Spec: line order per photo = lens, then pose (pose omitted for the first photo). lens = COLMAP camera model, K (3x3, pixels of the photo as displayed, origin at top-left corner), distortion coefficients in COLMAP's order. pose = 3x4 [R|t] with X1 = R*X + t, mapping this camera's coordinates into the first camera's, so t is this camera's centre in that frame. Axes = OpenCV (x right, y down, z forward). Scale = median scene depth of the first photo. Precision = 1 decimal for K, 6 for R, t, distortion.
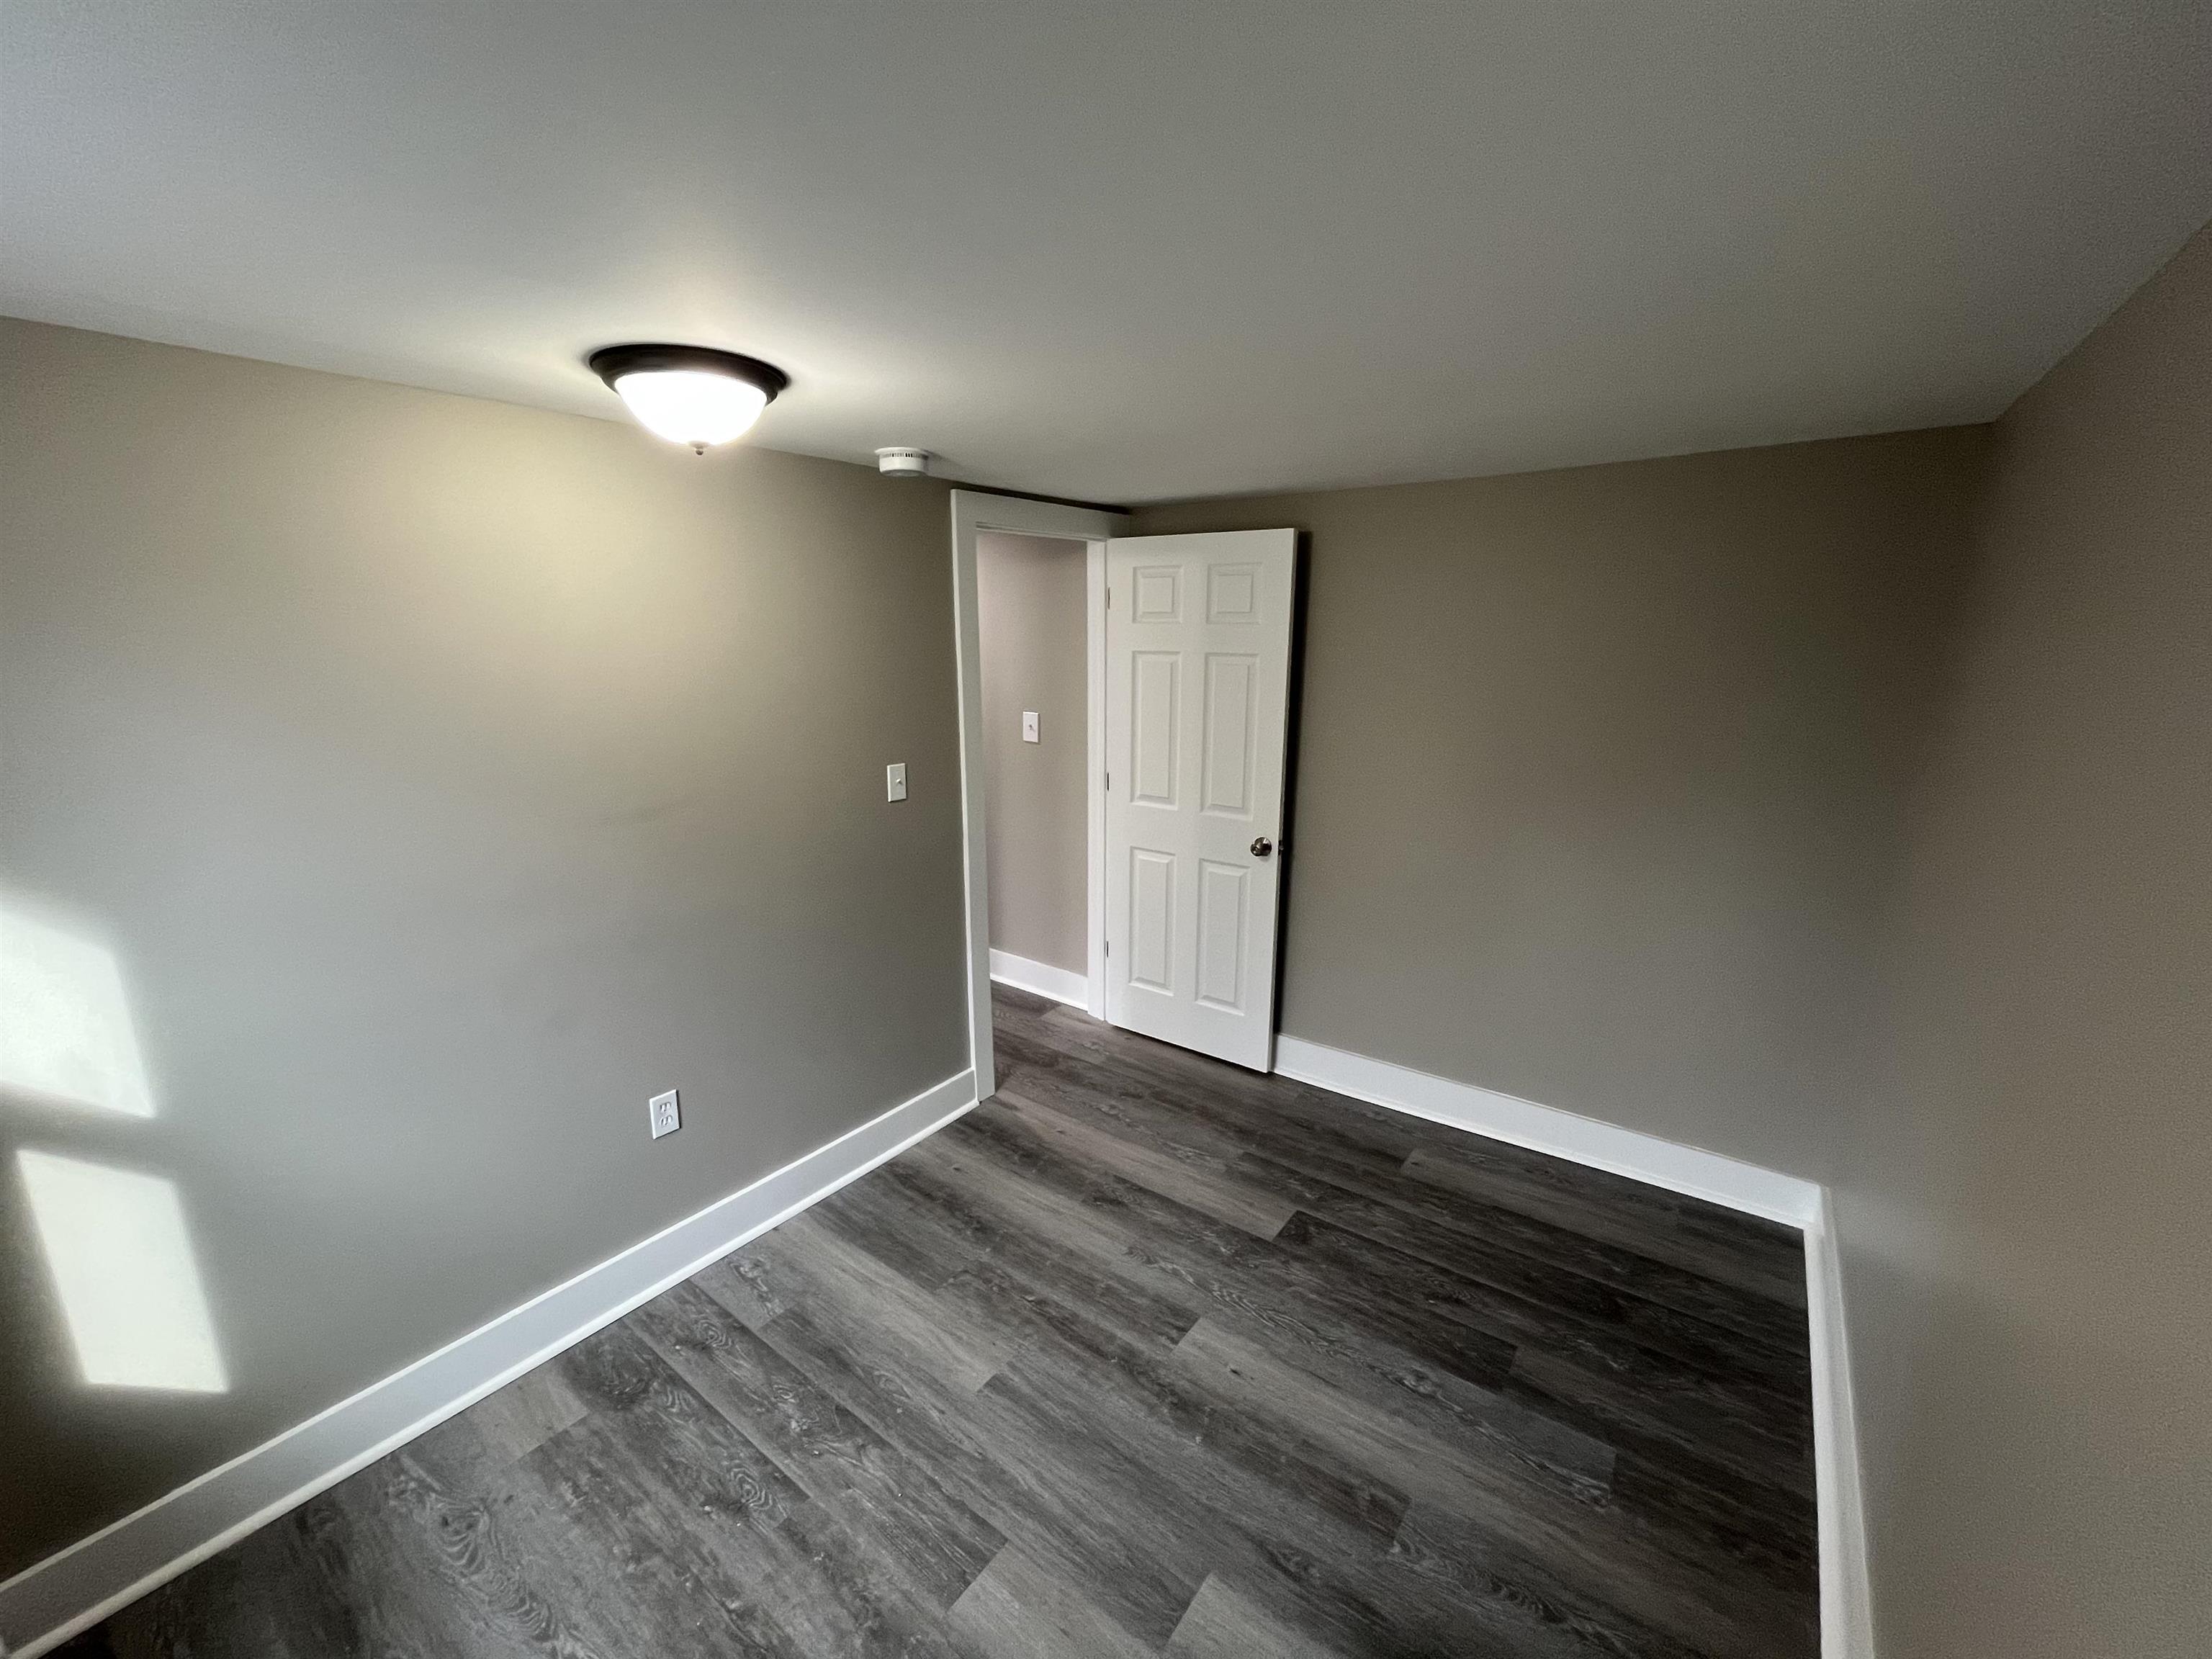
lens RADIAL K [[893.9, 0, 1106.0], [0, 893.9, 829.5], [0, 0, 1]] dist [-0.001087, -0.000218]
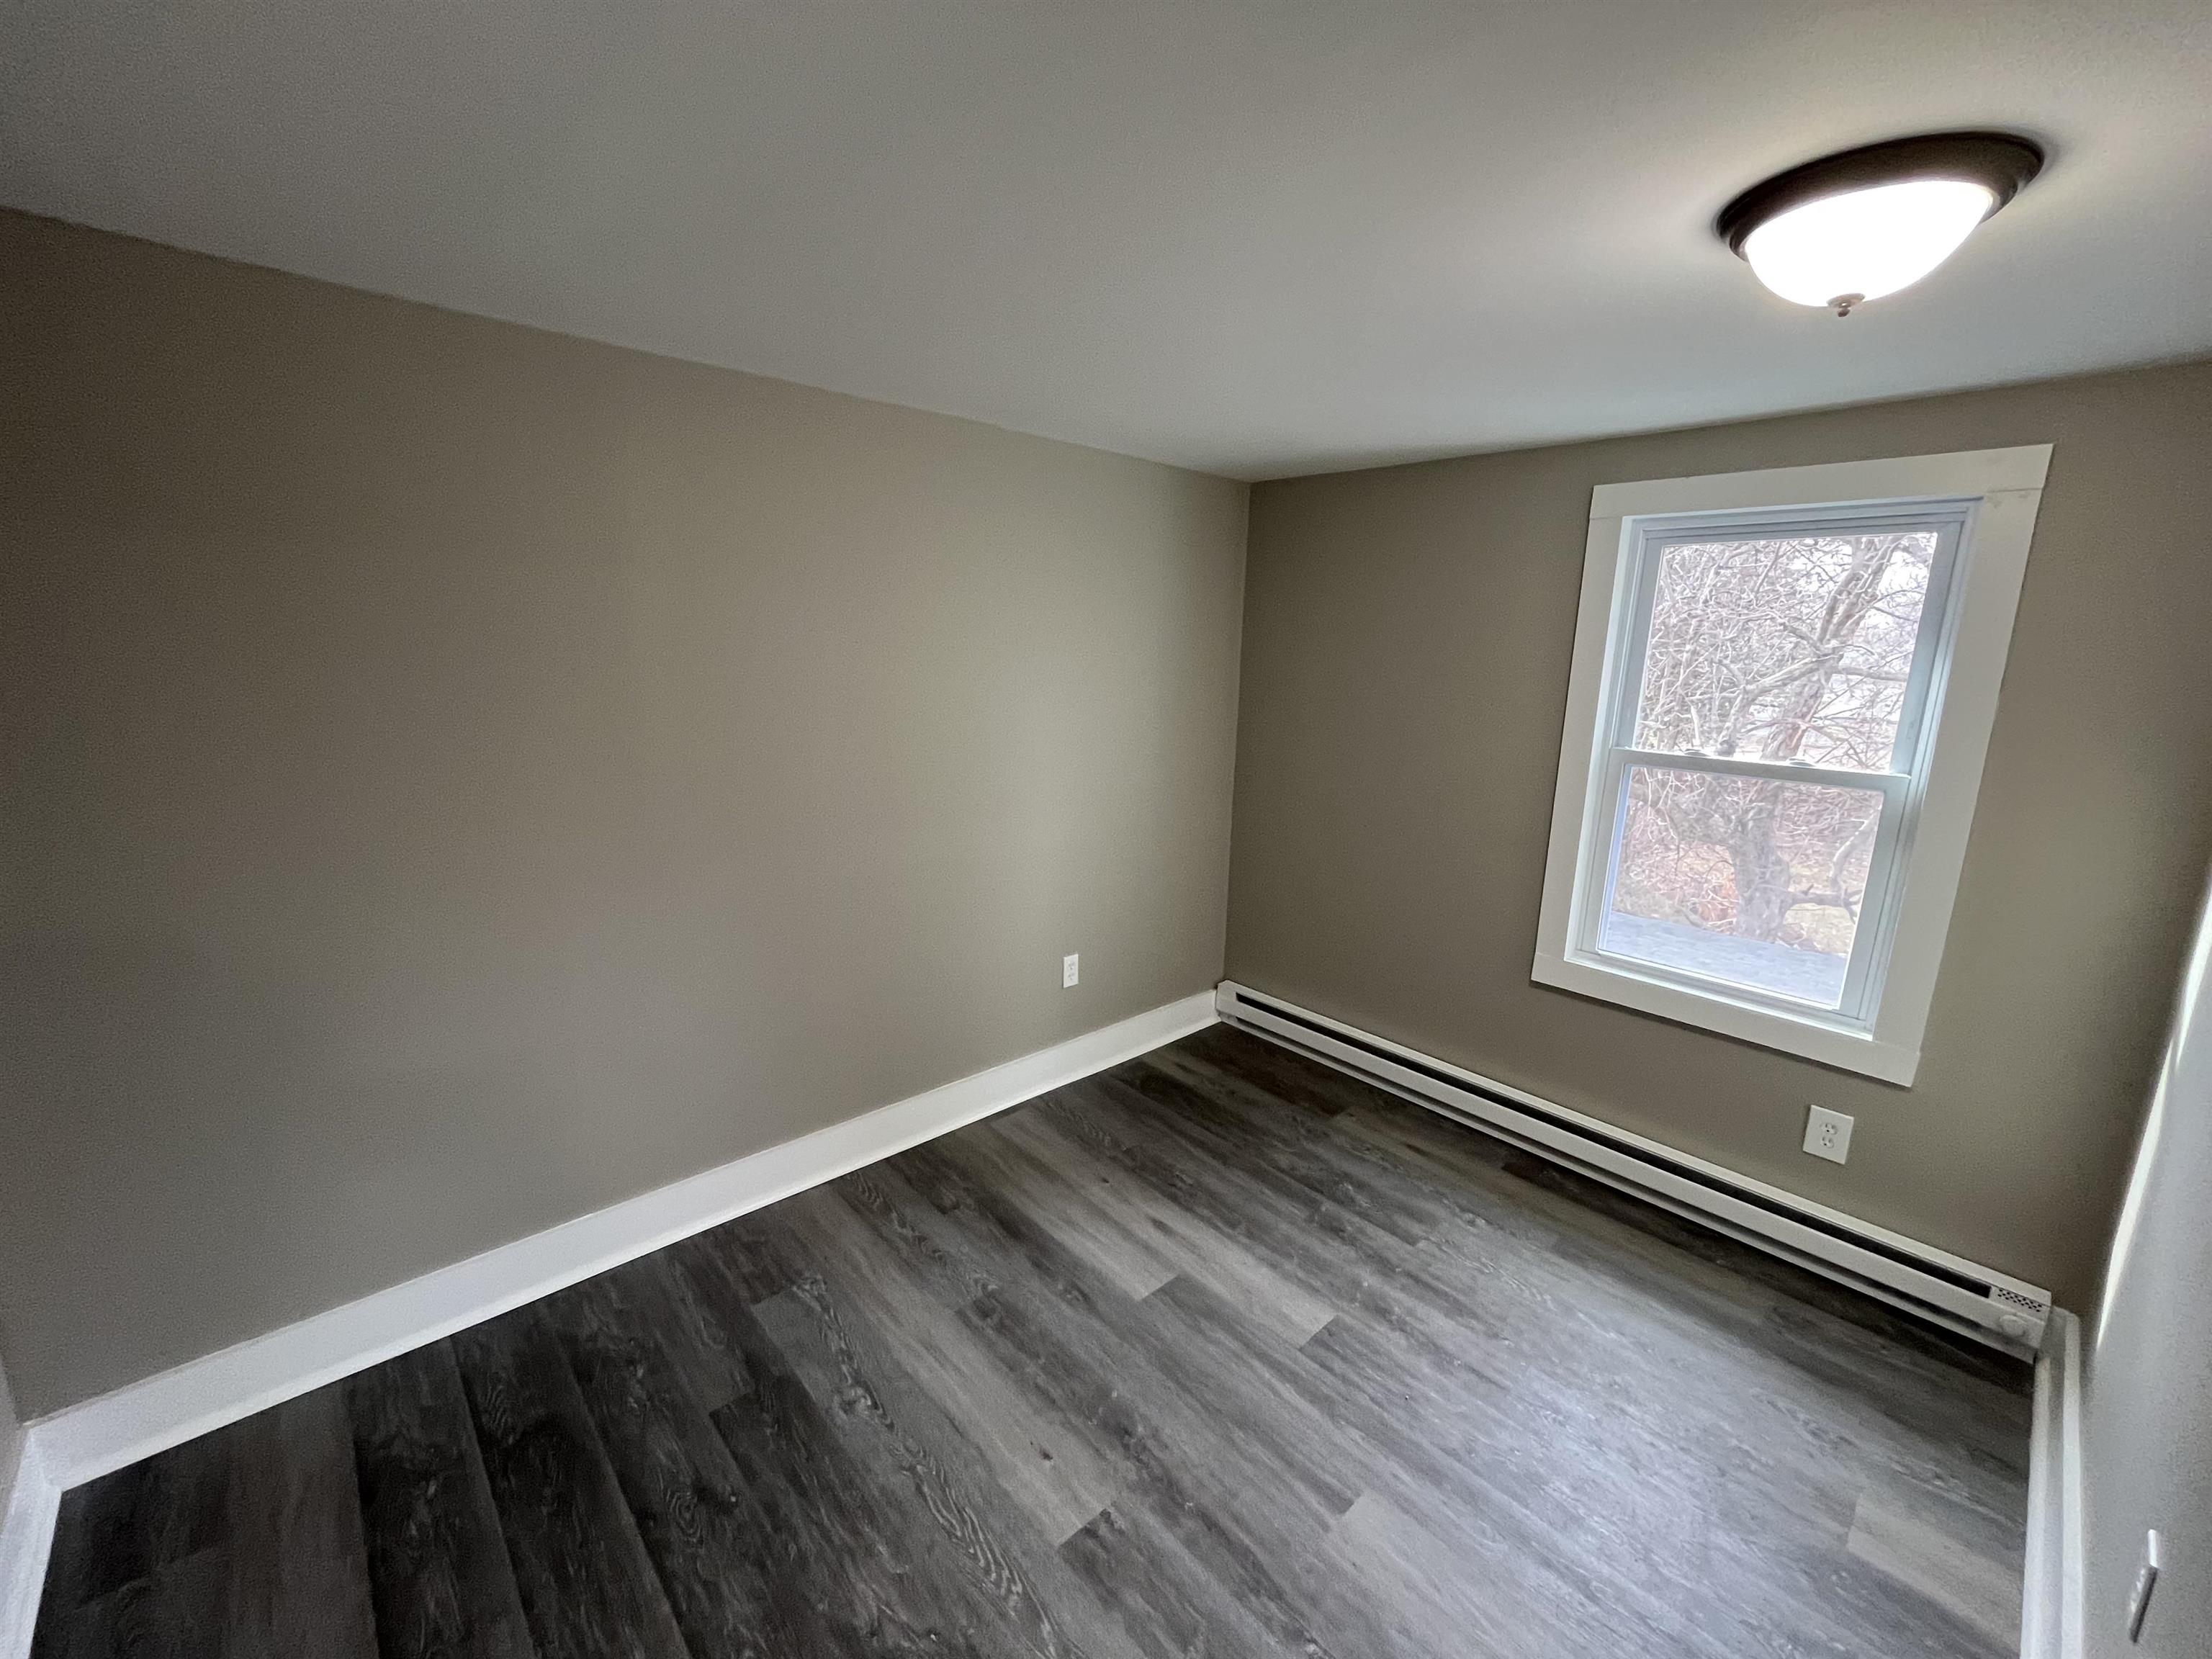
lens RADIAL K [[893.9, 0, 1106.0], [0, 893.9, 829.5], [0, 0, 1]] dist [-0.001087, -0.000218]
pose [[-0.982561, -0.065317, 0.174093, -0.017316], [0.012290, 0.911410, 0.411315, -0.278296], [-0.185536, 0.406282, -0.894713, 1.552194]]
